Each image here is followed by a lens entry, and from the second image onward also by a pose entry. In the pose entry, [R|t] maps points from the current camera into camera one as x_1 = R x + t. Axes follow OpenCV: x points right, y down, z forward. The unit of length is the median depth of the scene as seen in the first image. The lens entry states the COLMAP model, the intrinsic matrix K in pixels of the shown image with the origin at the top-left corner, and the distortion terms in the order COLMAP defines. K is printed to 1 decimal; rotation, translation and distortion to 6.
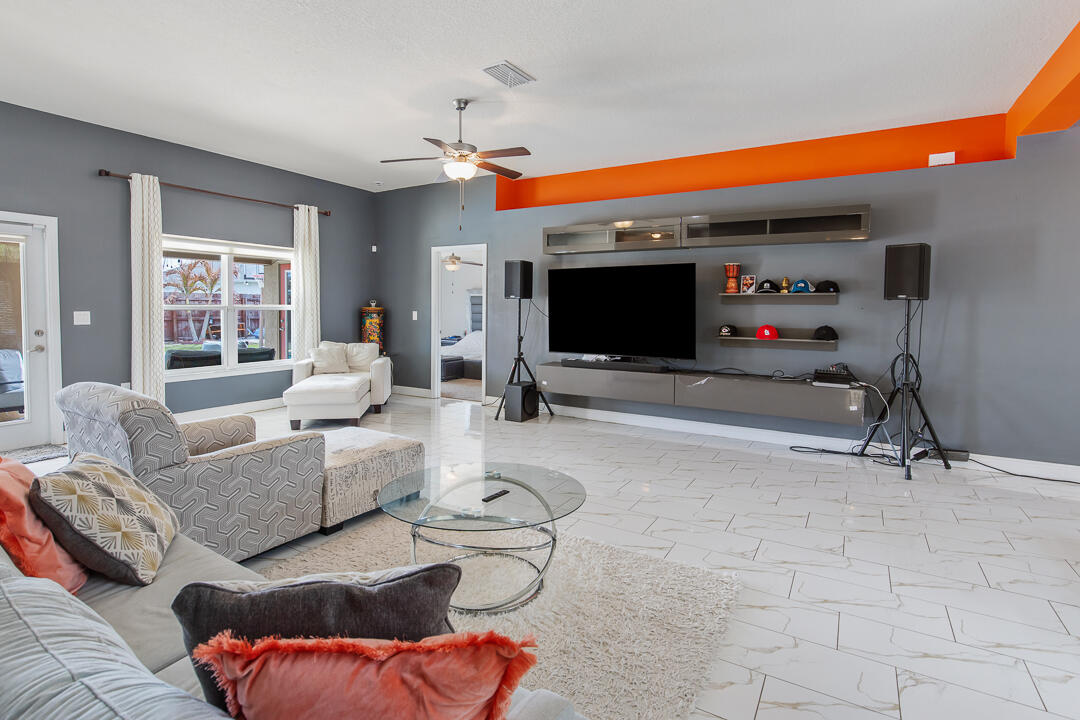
lens RADIAL K [[537.0, 0, 527.9], [0, 537.0, 326.9], [0, 0, 1]] dist [-0.000400, -0.000120]
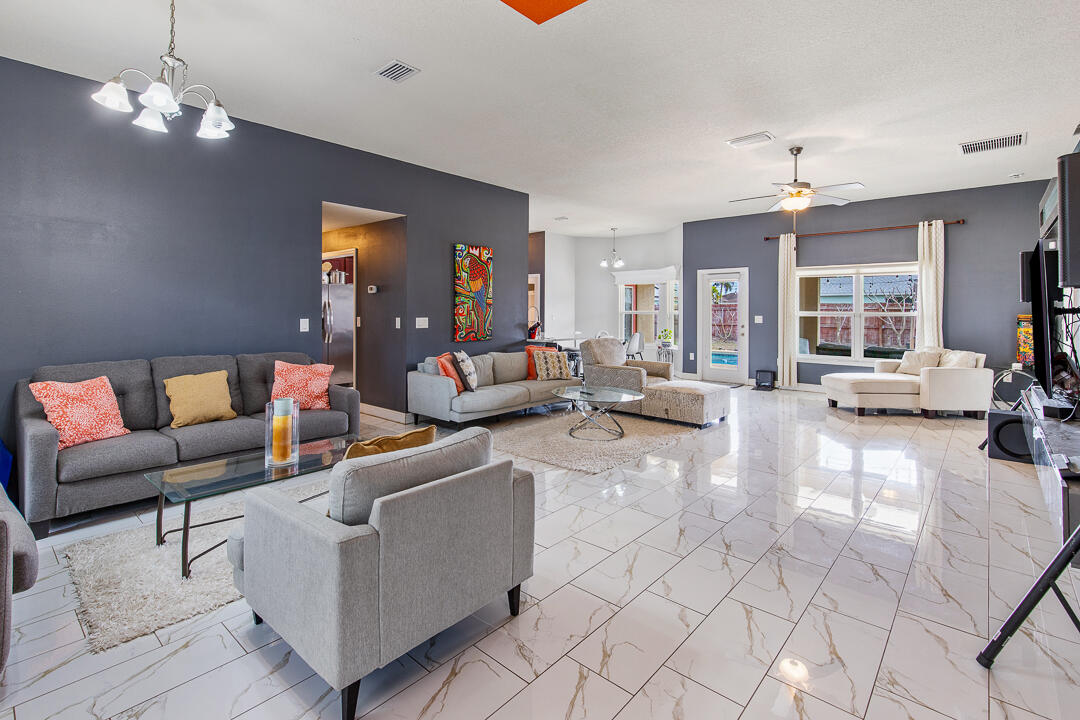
lens RADIAL K [[499.5, 0, 537.1], [0, 499.5, 314.4], [0, 0, 1]] dist [0.001026, 0.000063]
pose [[-0.172935, -0.000270, -0.984933, 0.935525], [-0.045454, 0.998937, 0.007707, -0.011548], [0.983884, 0.046102, -0.172763, 0.514763]]
